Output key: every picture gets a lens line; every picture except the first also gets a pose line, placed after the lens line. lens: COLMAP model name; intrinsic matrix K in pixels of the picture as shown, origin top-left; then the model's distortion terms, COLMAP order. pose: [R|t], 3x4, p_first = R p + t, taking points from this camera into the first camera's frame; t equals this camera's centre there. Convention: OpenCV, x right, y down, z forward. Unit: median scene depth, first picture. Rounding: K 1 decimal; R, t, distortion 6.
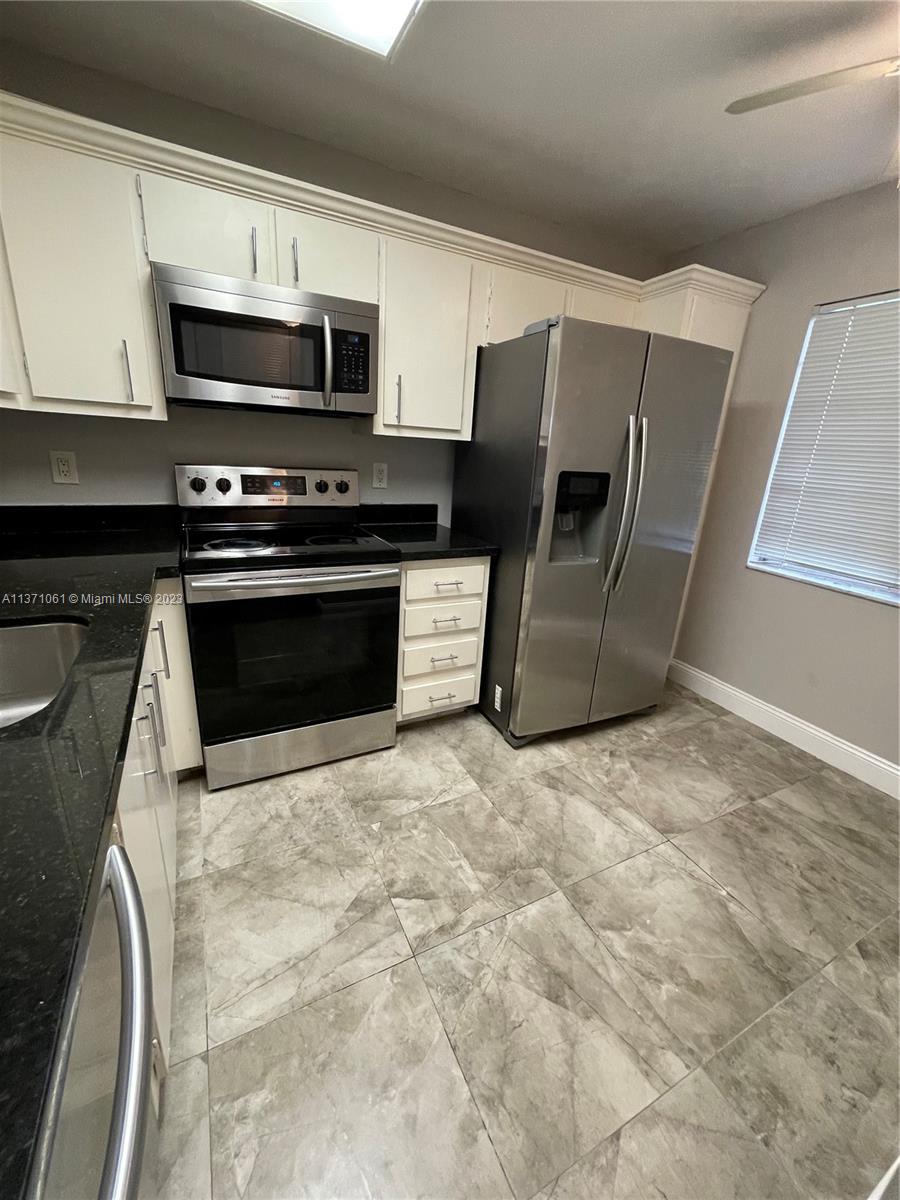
lens RADIAL K [[486.6, 0, 455.2], [0, 486.6, 598.7], [0, 0, 1]] dist [-0.012310, 0.007055]
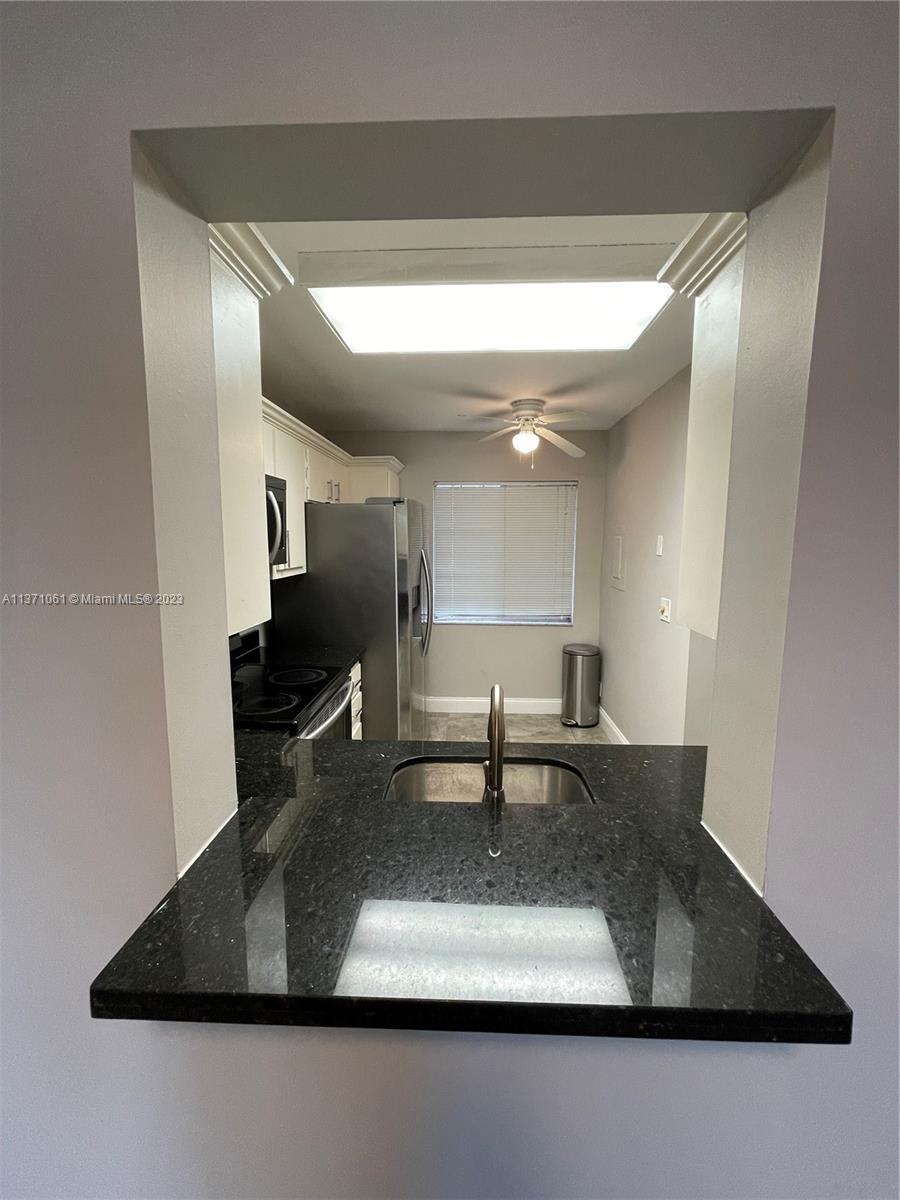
lens RADIAL K [[486.6, 0, 455.2], [0, 486.6, 598.7], [0, 0, 1]] dist [-0.012310, 0.007055]
pose [[0.492706, -0.169127, 0.853602, -1.212263], [0.295601, 0.955130, 0.018620, -0.247013], [-0.818450, 0.243152, 0.520592, 0.090550]]
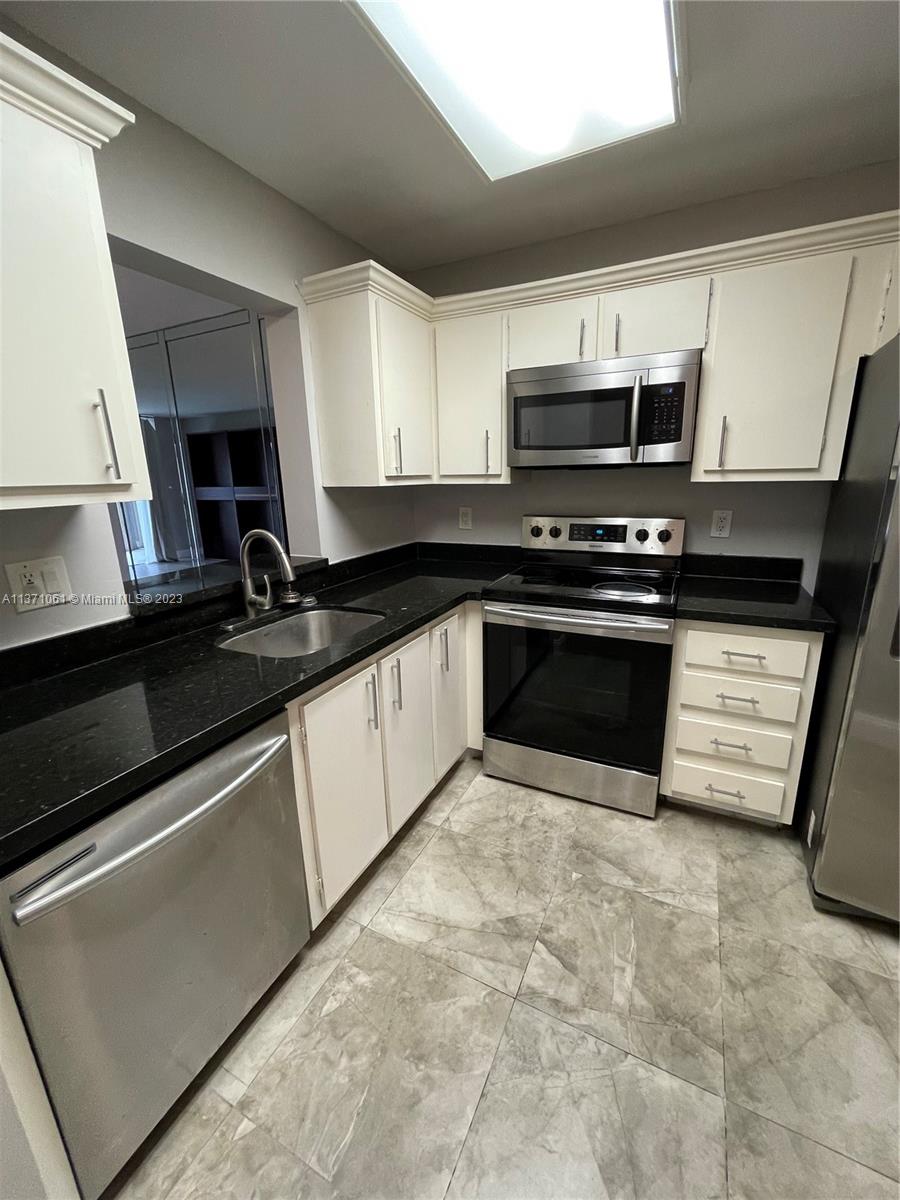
lens RADIAL K [[486.6, 0, 455.2], [0, 486.6, 598.7], [0, 0, 1]] dist [-0.012310, 0.007055]
pose [[0.587833, 0.129479, -0.798553, 0.437947], [-0.193231, 0.981009, 0.016820, -0.057732], [0.785566, 0.144418, 0.601689, 0.142546]]
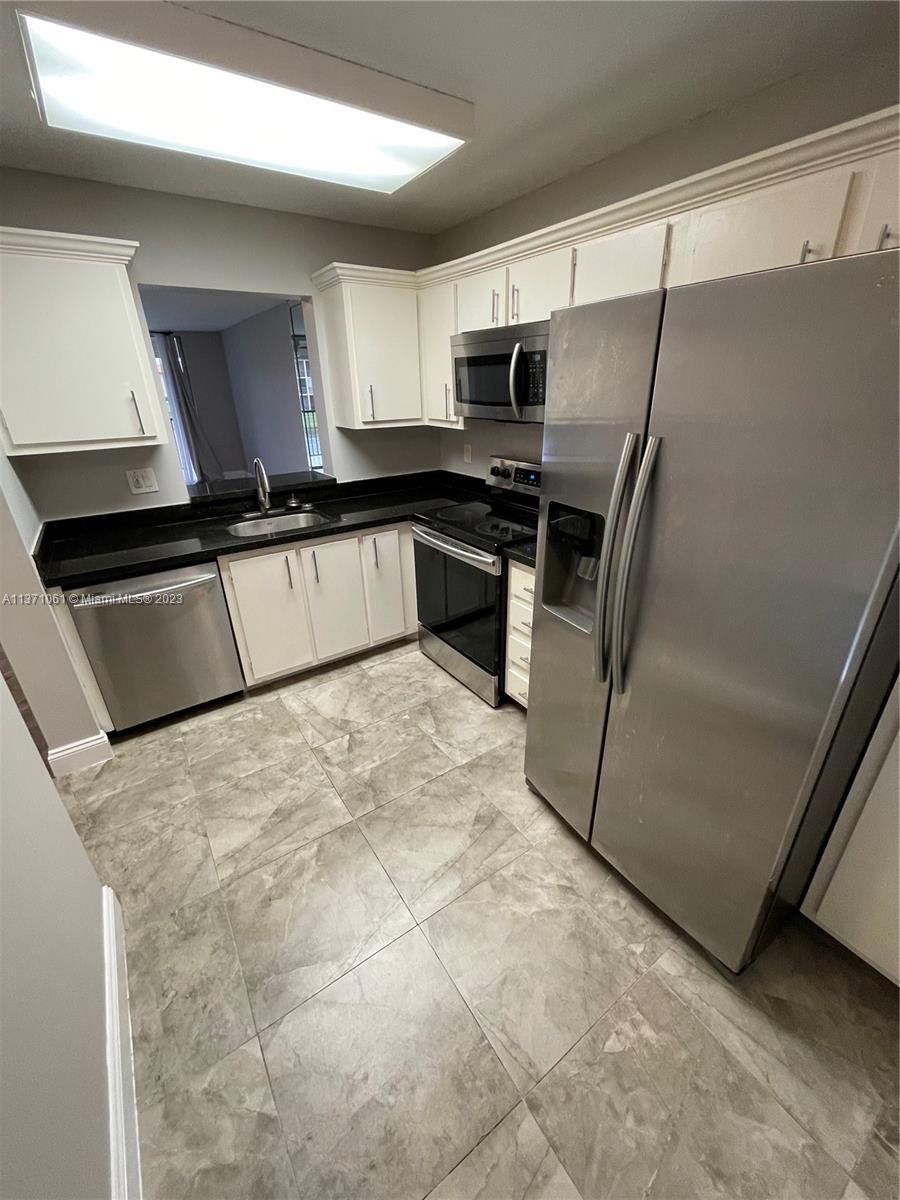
lens RADIAL K [[486.6, 0, 455.2], [0, 486.6, 598.7], [0, 0, 1]] dist [-0.012310, 0.007055]
pose [[0.122964, 0.347770, -0.929482, 1.166470], [-0.281510, 0.910341, 0.303366, -0.362378], [0.951647, 0.224355, 0.209840, 0.816632]]
